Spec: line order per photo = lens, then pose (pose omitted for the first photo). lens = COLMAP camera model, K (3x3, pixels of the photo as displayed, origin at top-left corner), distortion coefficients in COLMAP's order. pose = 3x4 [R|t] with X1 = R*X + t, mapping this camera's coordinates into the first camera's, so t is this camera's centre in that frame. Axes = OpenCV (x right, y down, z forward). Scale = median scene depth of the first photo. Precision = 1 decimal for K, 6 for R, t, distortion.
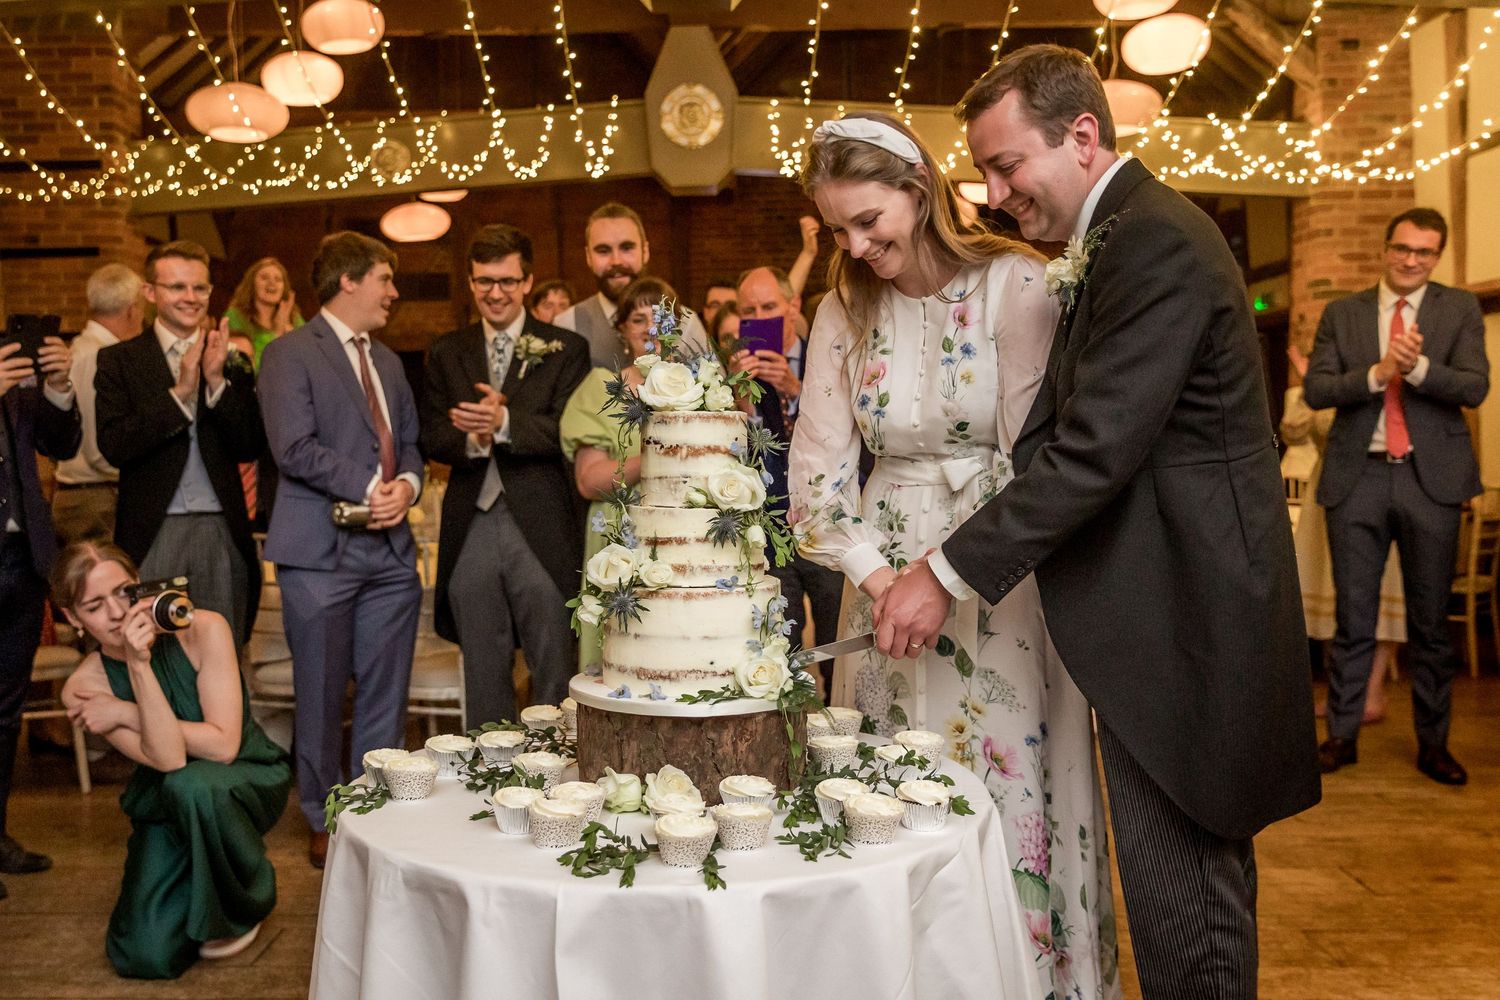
lens RADIAL K [[1307.6, 0, 757.0], [0, 1307.6, 499.4], [0, 0, 1]] dist [-0.037936, 0.007261]
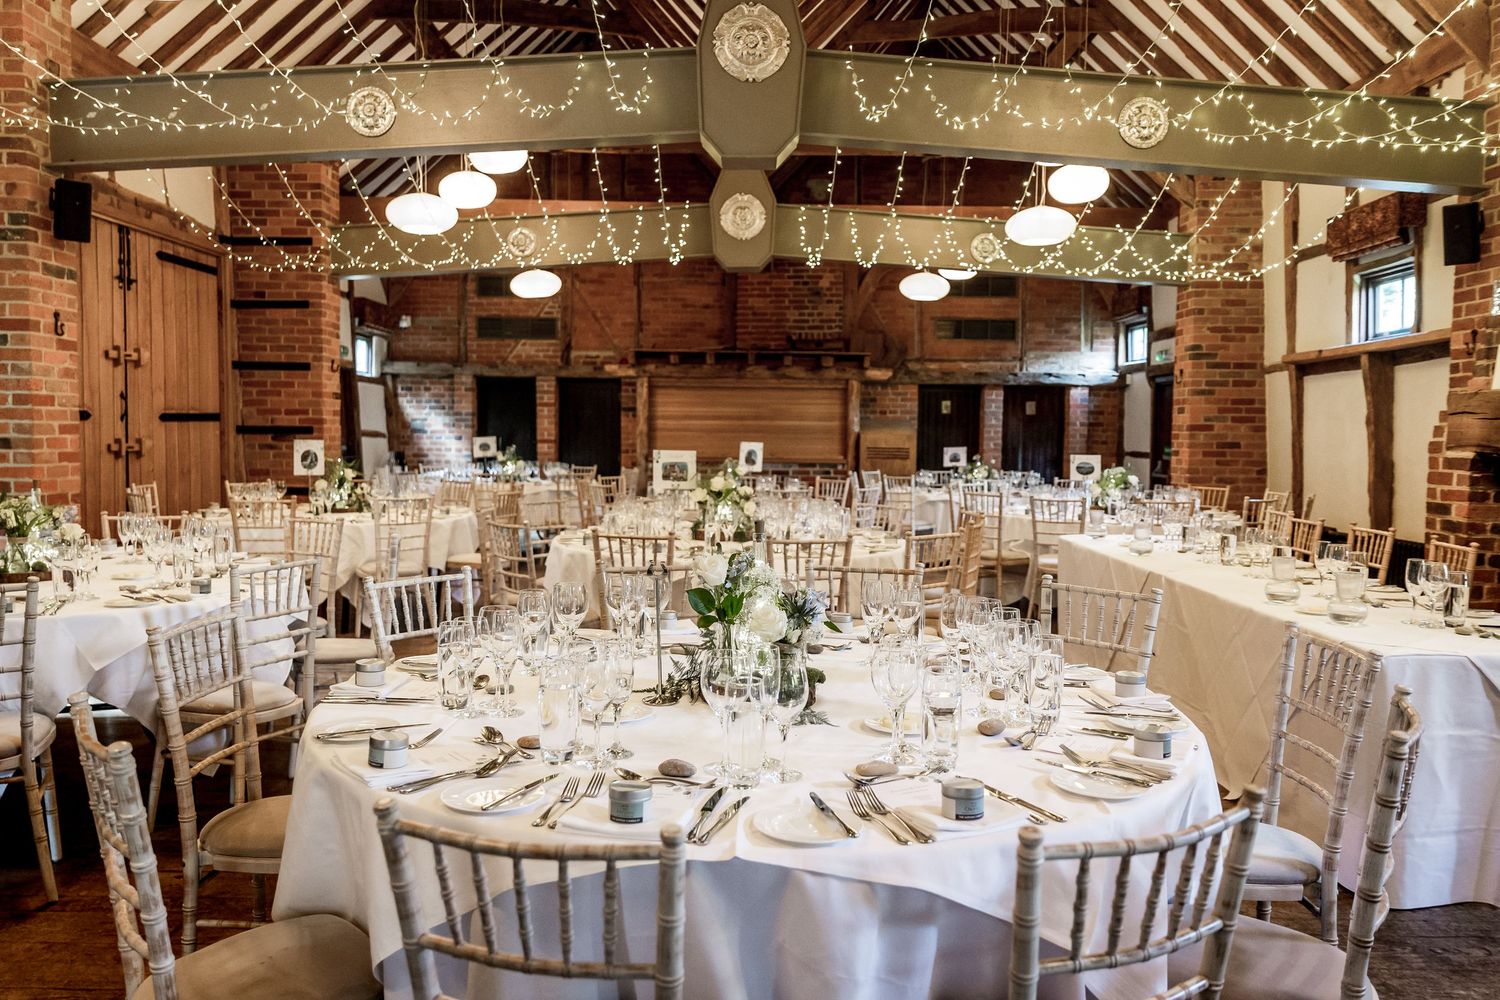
lens RADIAL K [[1116.1, 0, 747.1], [0, 1116.1, 502.1], [0, 0, 1]] dist [0.013538, -0.000677]
pose [[0.999398, 0.020600, -0.027913, -0.006747], [-0.020234, 0.999707, 0.013311, -0.008065], [0.028179, -0.012739, 0.999522, -0.213888]]
